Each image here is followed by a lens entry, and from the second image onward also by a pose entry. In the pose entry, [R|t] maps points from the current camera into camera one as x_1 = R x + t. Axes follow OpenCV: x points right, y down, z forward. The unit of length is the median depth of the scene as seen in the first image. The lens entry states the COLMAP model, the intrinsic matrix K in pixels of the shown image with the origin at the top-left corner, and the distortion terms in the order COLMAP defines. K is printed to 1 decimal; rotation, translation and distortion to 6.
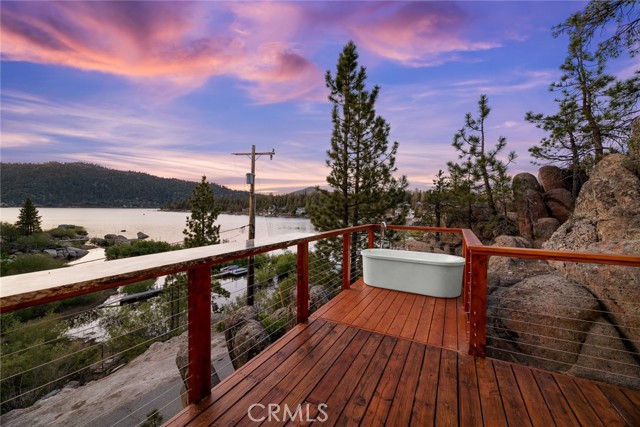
lens RADIAL K [[256.0, 0, 320.1], [0, 256.0, 214.6], [0, 0, 1]] dist [0.000621, -0.000036]
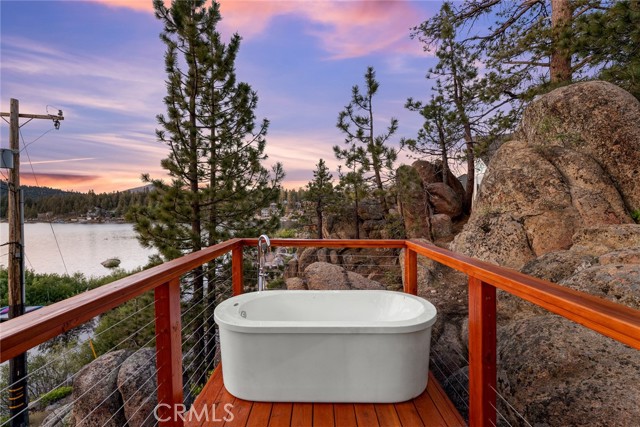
lens RADIAL K [[280.3, 0, 319.6], [0, 280.3, 213.6], [0, 0, 1]] dist [0.001796, -0.000183]
pose [[0.881203, -0.031590, 0.471681, 0.040447], [0.033915, 0.999418, 0.003575, -0.004274], [-0.471520, 0.012847, 0.881762, 0.213318]]
